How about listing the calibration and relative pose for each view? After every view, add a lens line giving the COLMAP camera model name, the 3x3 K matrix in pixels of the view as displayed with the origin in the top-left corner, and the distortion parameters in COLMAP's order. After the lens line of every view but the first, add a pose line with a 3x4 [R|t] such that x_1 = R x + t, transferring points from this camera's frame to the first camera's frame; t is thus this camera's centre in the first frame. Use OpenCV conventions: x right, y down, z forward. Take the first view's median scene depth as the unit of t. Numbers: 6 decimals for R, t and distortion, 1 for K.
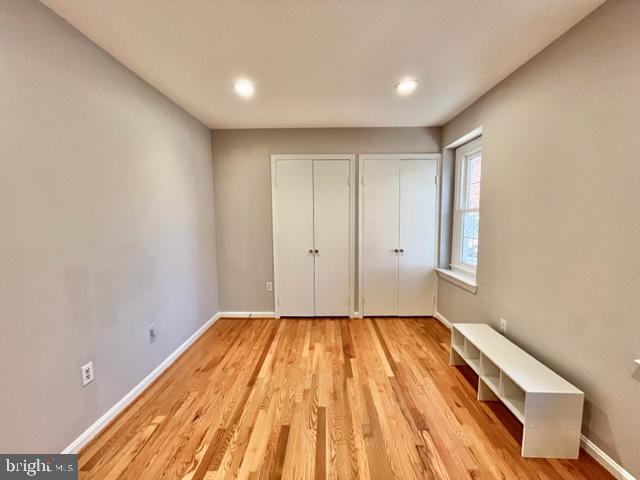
lens RADIAL K [[258.9, 0, 320.5], [0, 258.9, 241.5], [0, 0, 1]] dist [-0.001010, 0.000360]
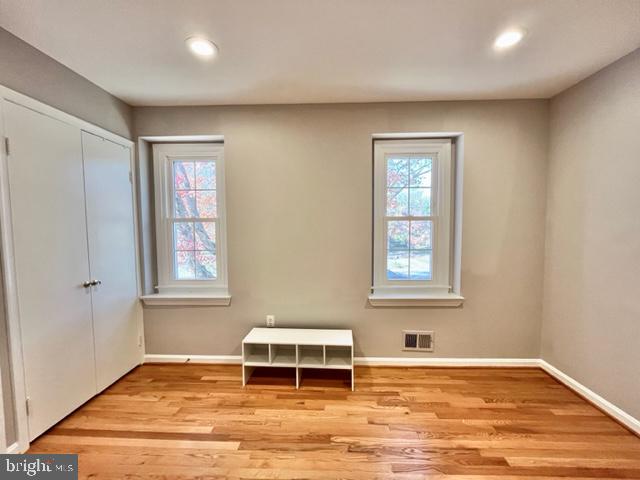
lens RADIAL K [[258.9, 0, 321.2], [0, 258.9, 240.9], [0, 0, 1]] dist [-0.001010, 0.000360]
pose [[0.013099, -0.042886, 0.998994, -0.318068], [0.092841, 0.994816, 0.041490, -0.043035], [-0.995595, 0.092204, 0.017013, 0.531811]]
